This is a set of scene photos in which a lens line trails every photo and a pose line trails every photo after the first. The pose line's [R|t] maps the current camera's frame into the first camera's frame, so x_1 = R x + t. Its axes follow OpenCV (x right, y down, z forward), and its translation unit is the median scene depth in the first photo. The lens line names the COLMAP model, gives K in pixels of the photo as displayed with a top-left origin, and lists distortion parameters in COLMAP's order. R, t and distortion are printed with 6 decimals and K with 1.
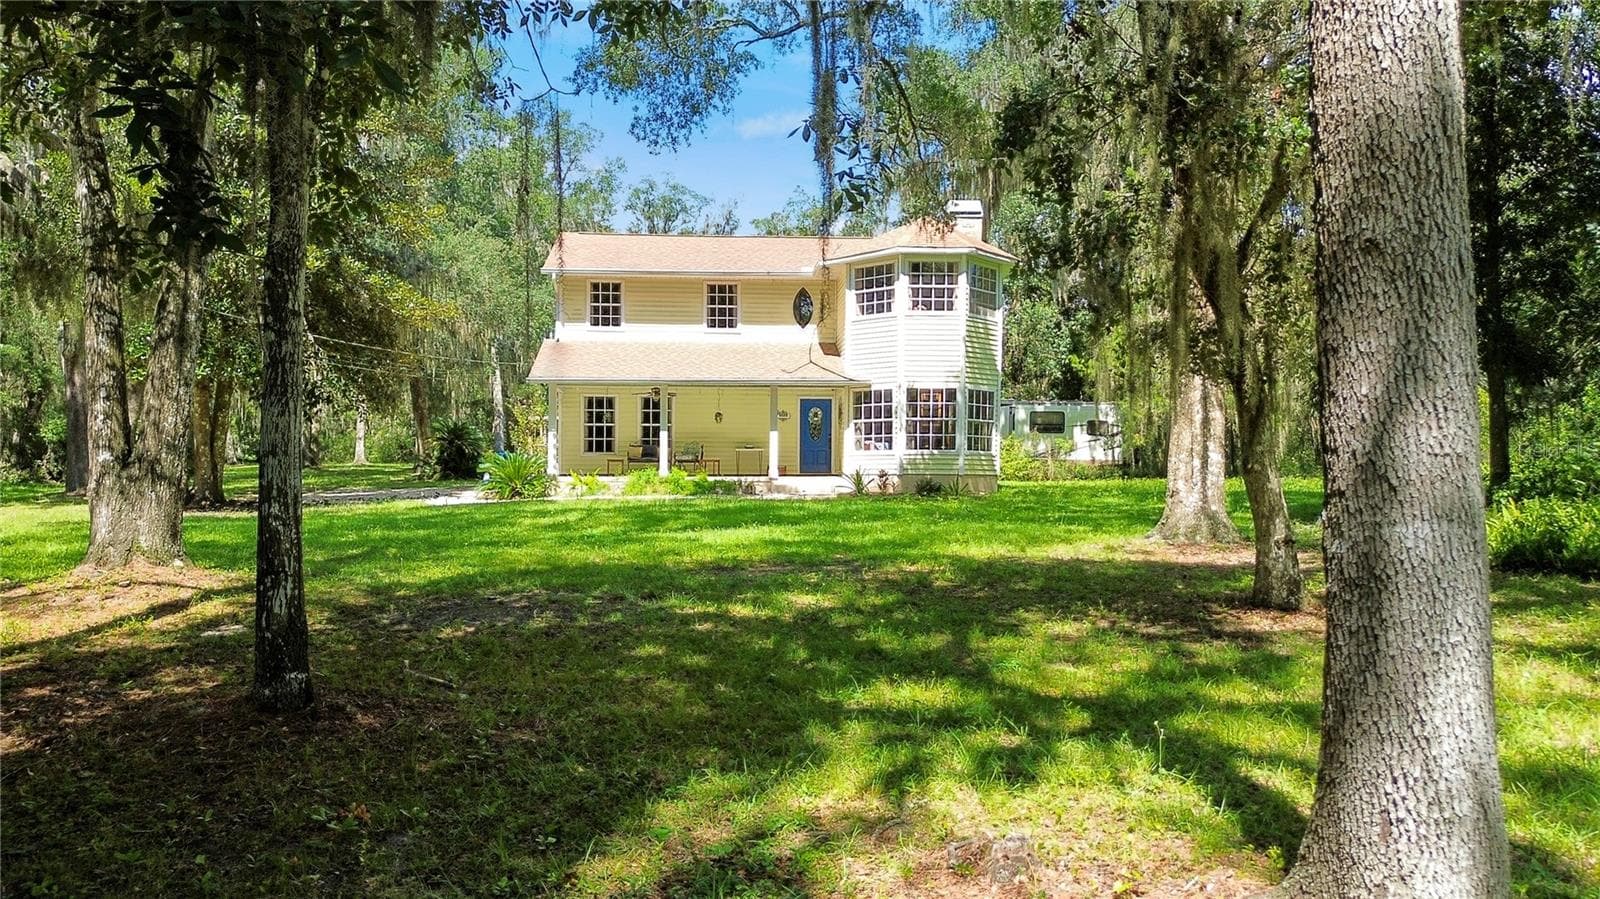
lens RADIAL K [[1218.4, 0, 767.0], [0, 1218.4, 616.8], [0, 0, 1]] dist [0.021927, -0.000636]
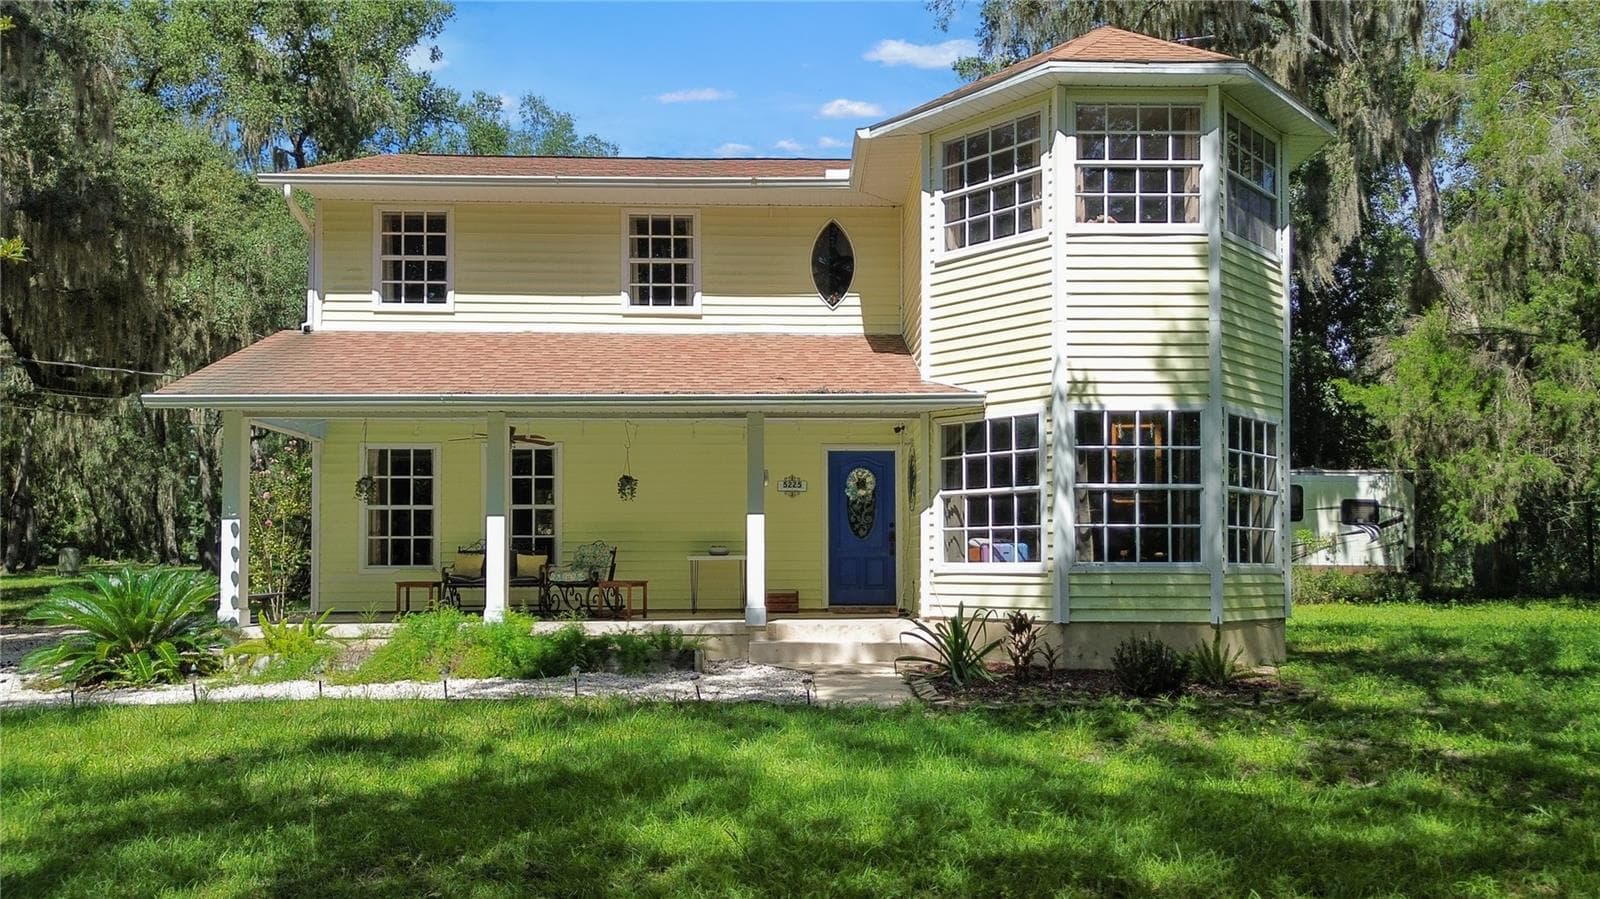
lens RADIAL K [[1176.7, 0, 808.4], [0, 1176.7, 544.1], [0, 0, 1]] dist [0.021602, 0.000469]
pose [[0.999207, -0.003621, -0.039652, 0.040846], [-0.001692, 0.991094, -0.133155, -0.089250], [0.039781, 0.133116, 0.990302, 0.600234]]
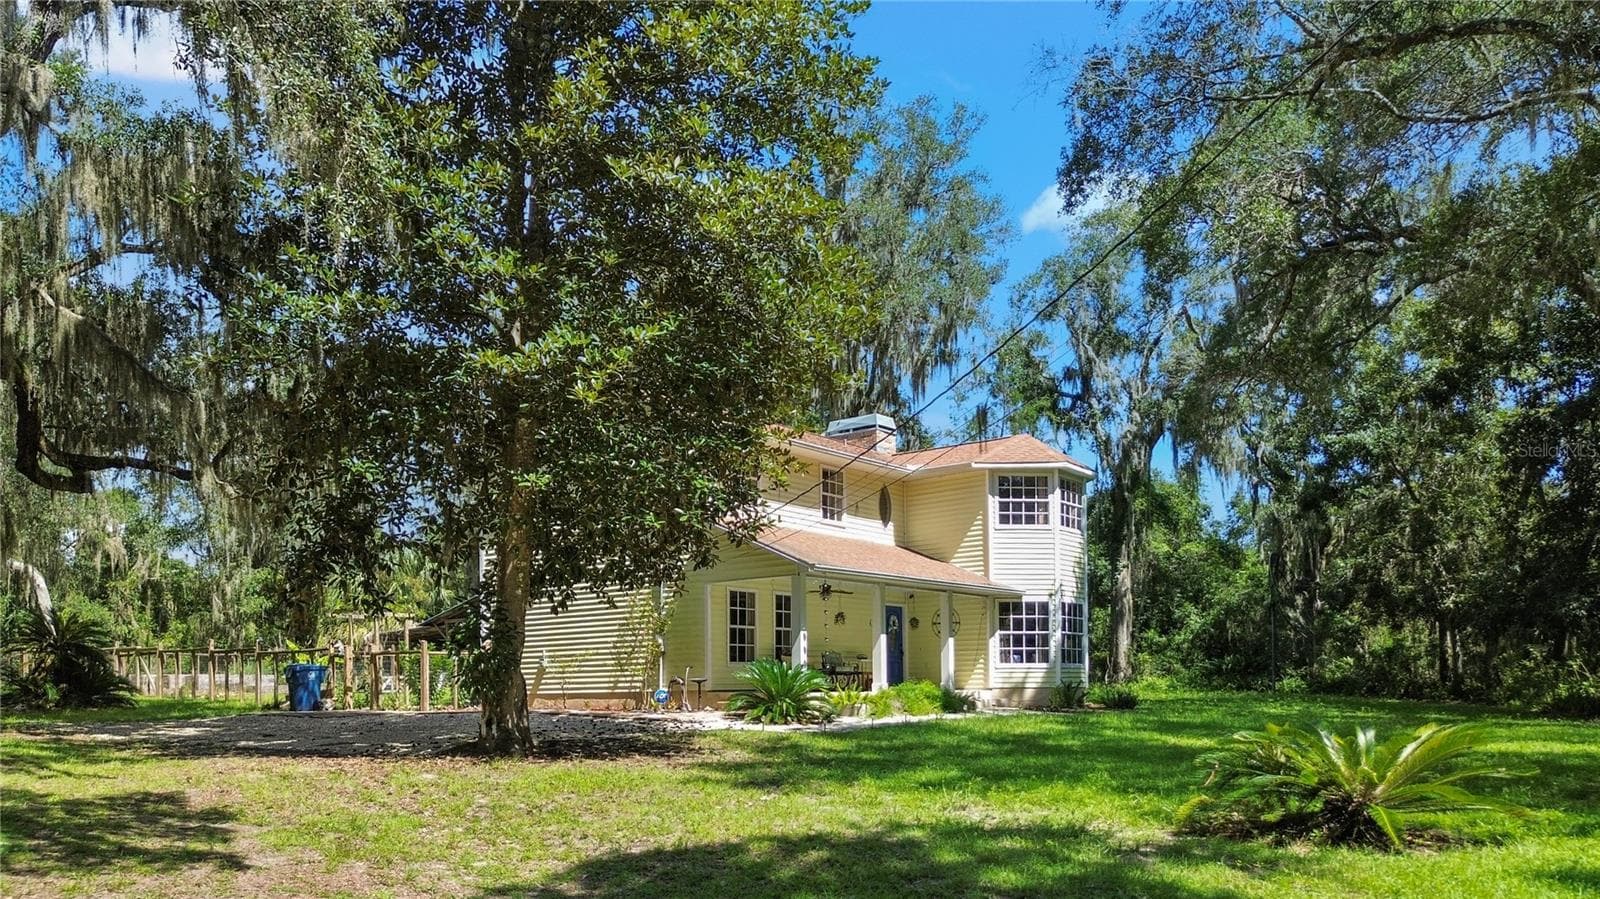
lens RADIAL K [[1236.9, 0, 802.8], [0, 1236.9, 682.1], [0, 0, 1]] dist [0.004619, -0.005901]
pose [[0.646978, -0.002725, 0.762504, -0.764096], [0.096406, 0.992261, -0.078254, -0.061721], [-0.756390, 0.124139, 0.642234, 0.505485]]
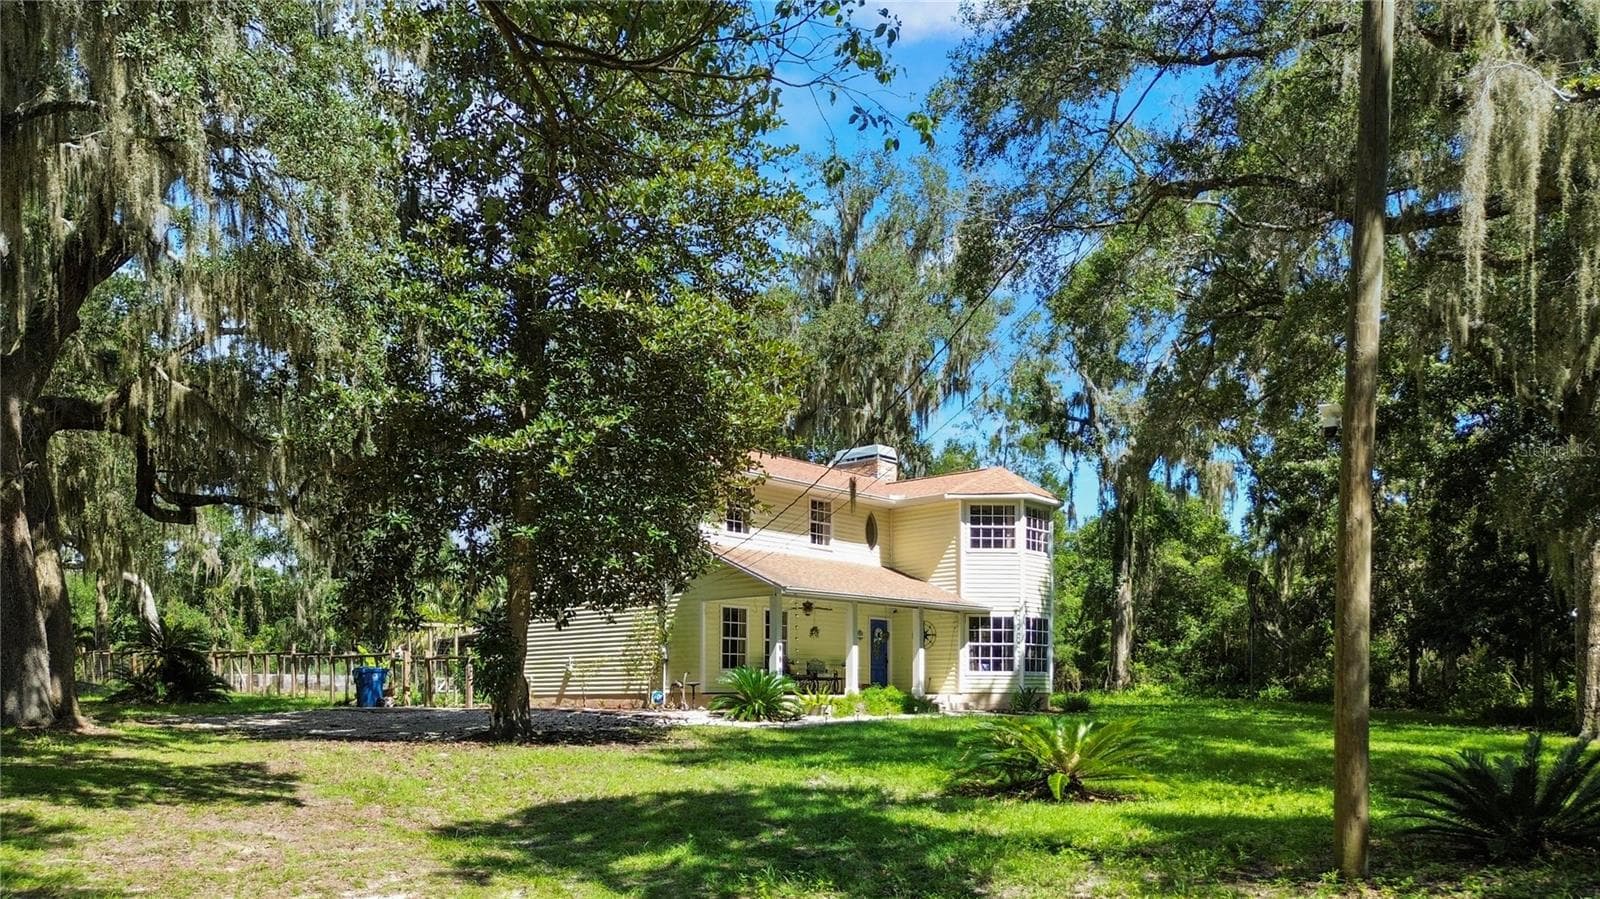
lens RADIAL K [[1242.2, 0, 800.5], [0, 1242.2, 703.9], [0, 0, 1]] dist [0.000098, 0.002456]
pose [[0.693622, -0.007150, 0.720304, -0.822830], [0.082215, 0.994202, -0.069301, -0.044546], [-0.715633, 0.107288, 0.690188, 0.359732]]
